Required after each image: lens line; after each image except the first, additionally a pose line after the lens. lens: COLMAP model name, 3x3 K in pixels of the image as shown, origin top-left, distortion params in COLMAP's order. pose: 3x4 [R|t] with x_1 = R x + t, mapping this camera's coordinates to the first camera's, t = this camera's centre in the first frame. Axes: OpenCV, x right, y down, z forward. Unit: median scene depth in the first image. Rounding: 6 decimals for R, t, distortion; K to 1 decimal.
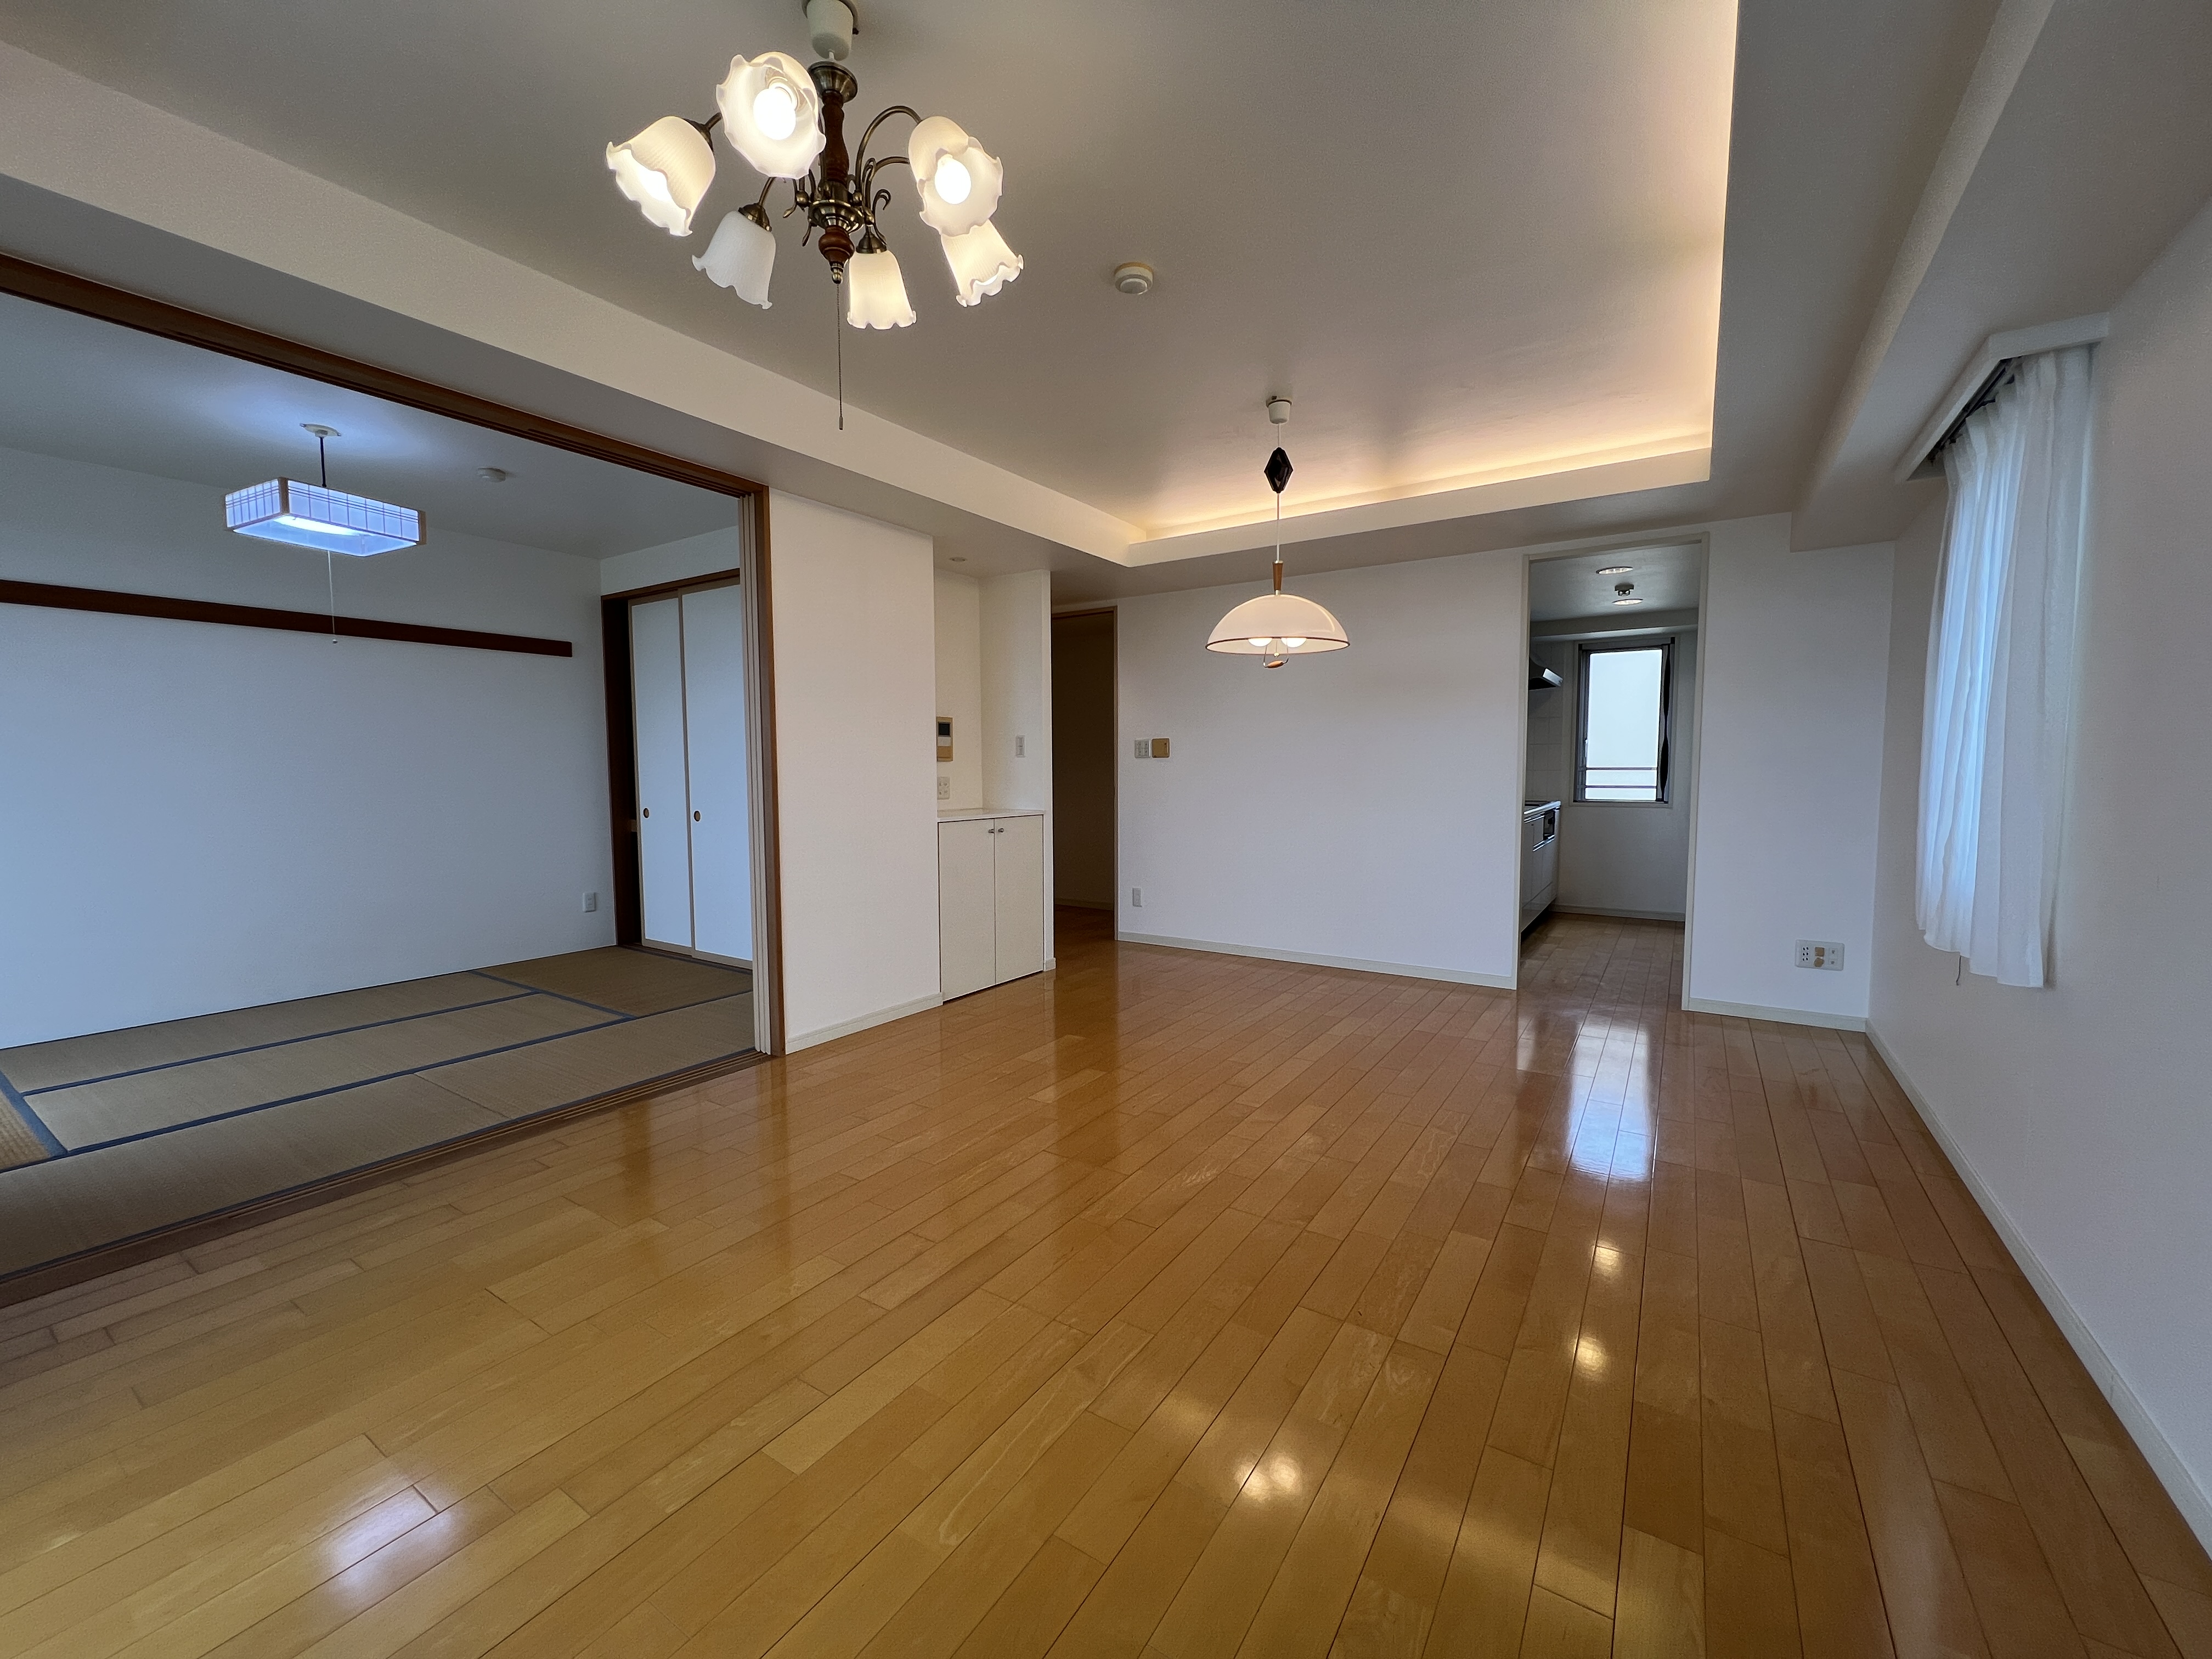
lens RADIAL K [[882.0, 0, 1095.4], [0, 882.0, 824.8], [0, 0, 1]] dist [-0.000119, -0.000009]
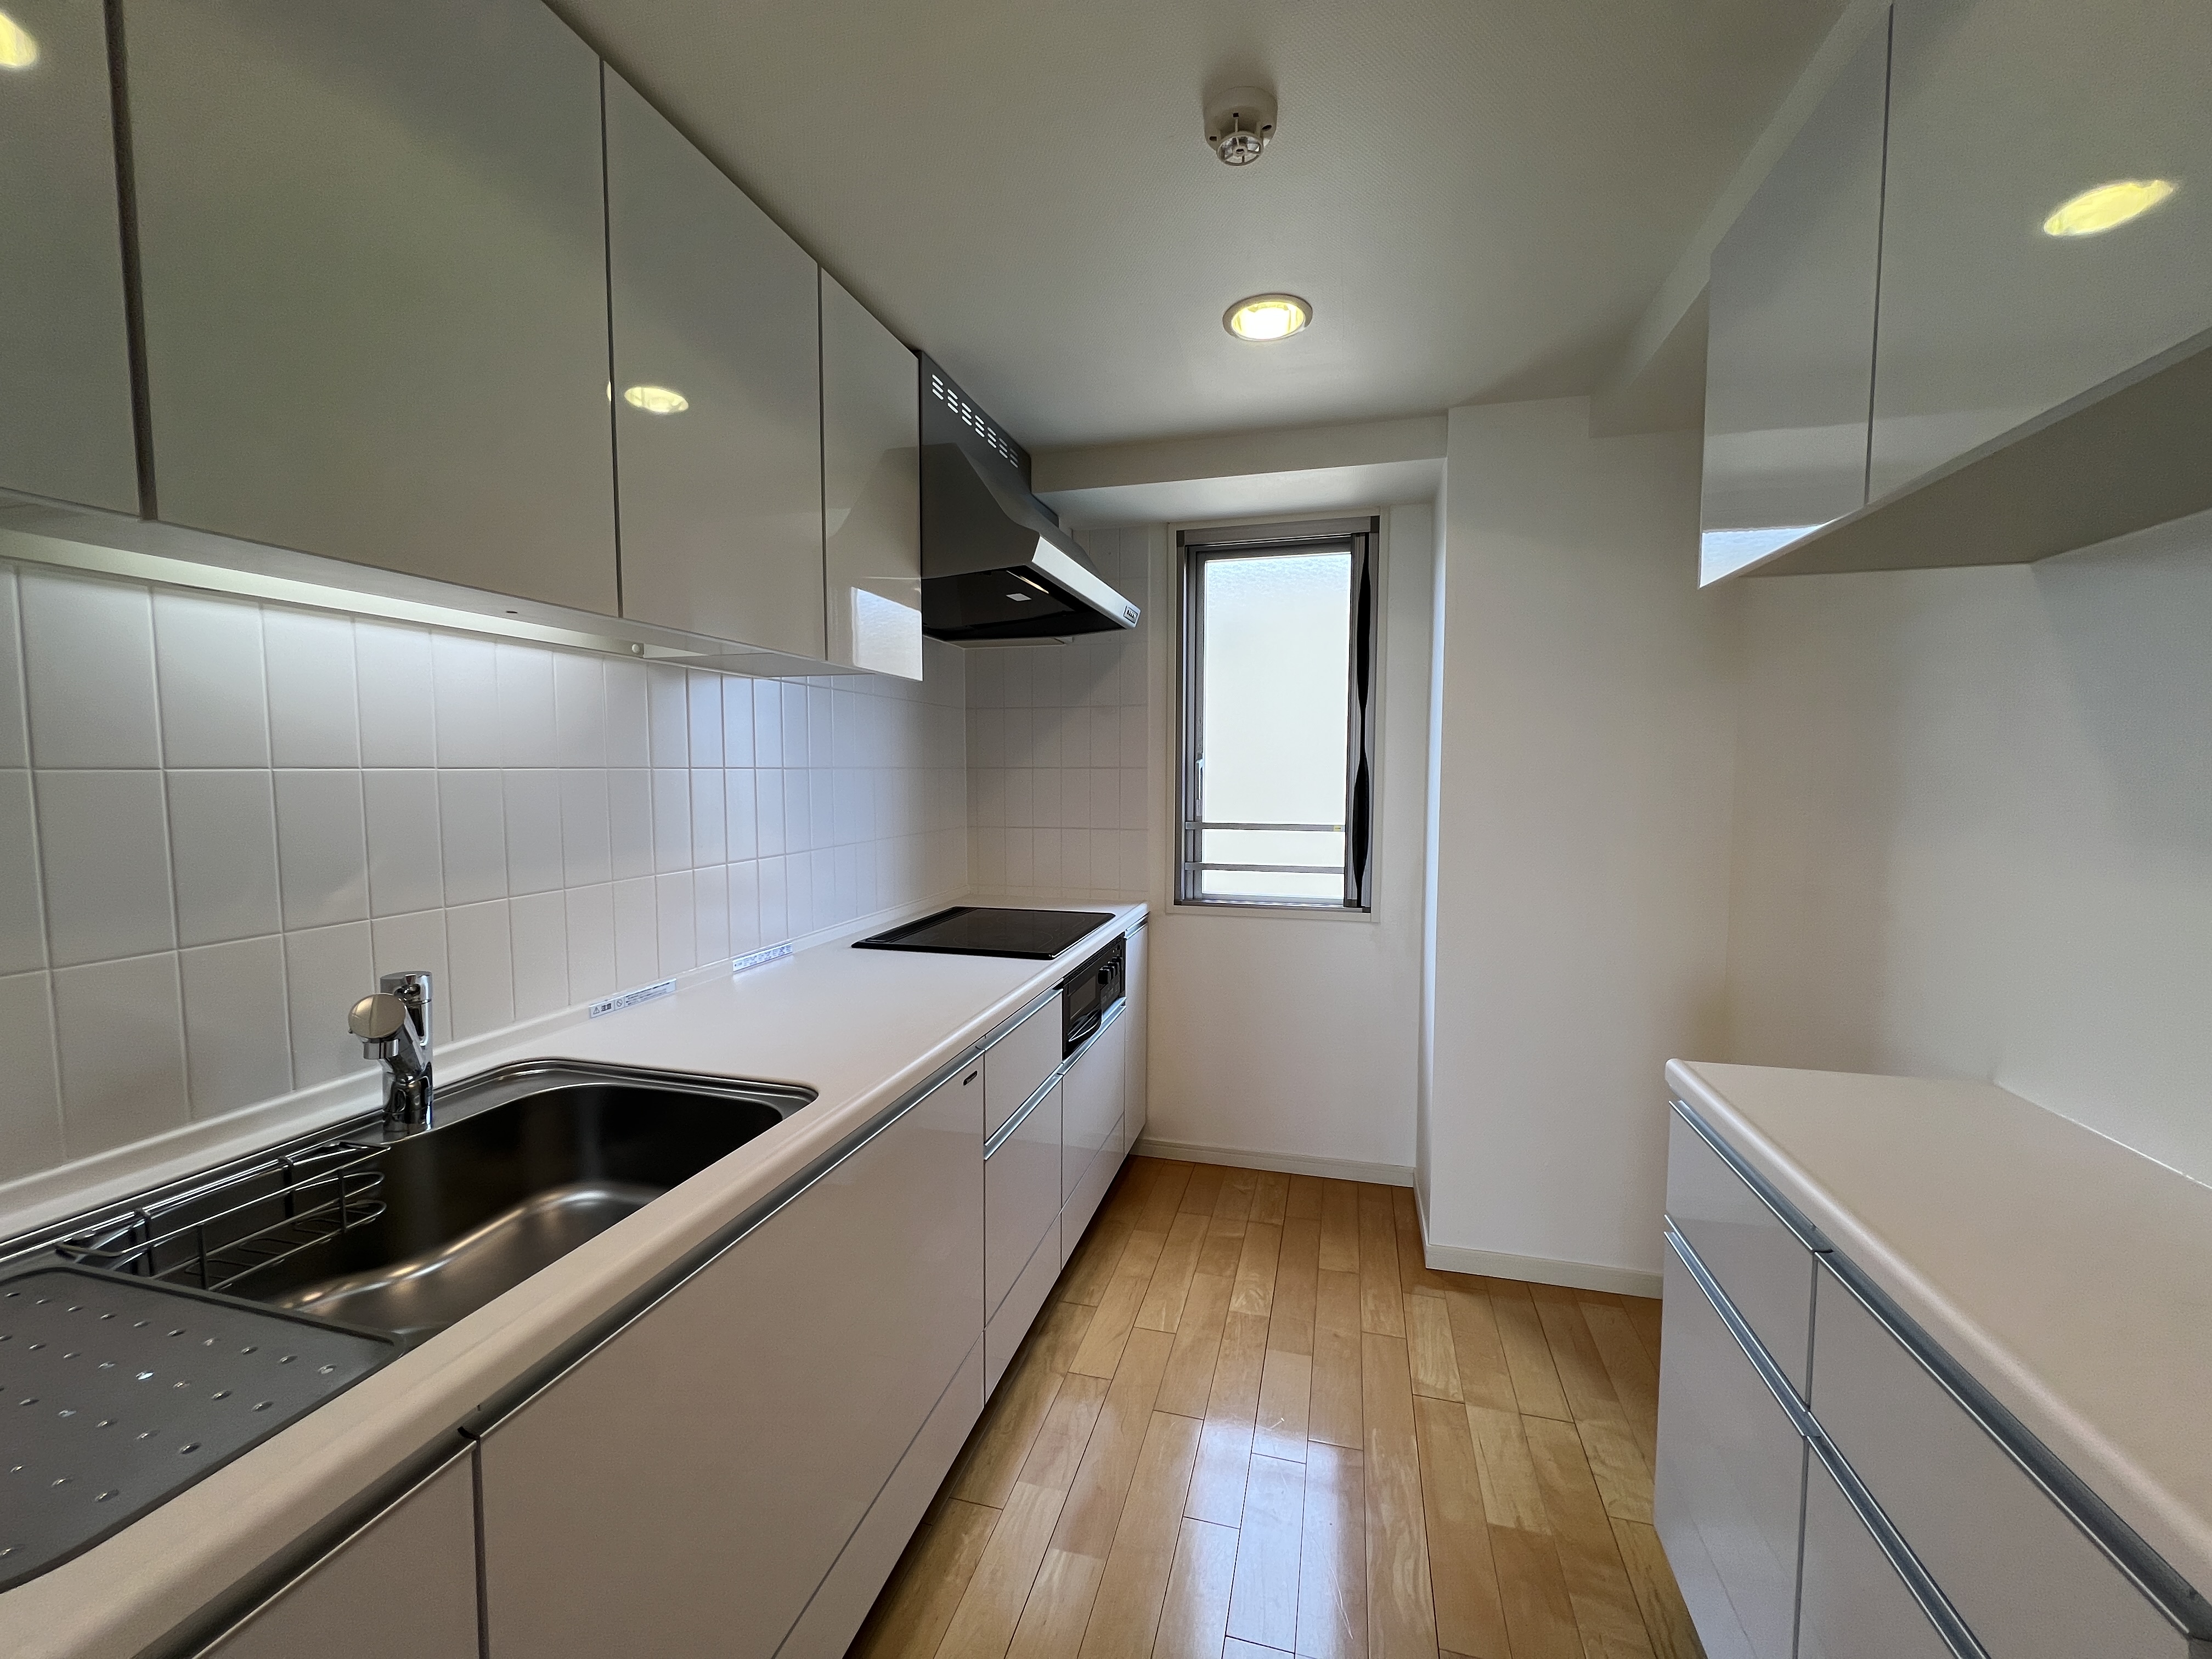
lens RADIAL K [[882.0, 0, 1113.9], [0, 882.0, 829.9], [0, 0, 1]] dist [-0.000119, -0.000009]
pose [[0.952736, -0.019092, 0.303199, 0.385012], [0.017246, 0.999813, 0.008765, -0.066082], [-0.303310, -0.003122, 0.952887, 0.602500]]
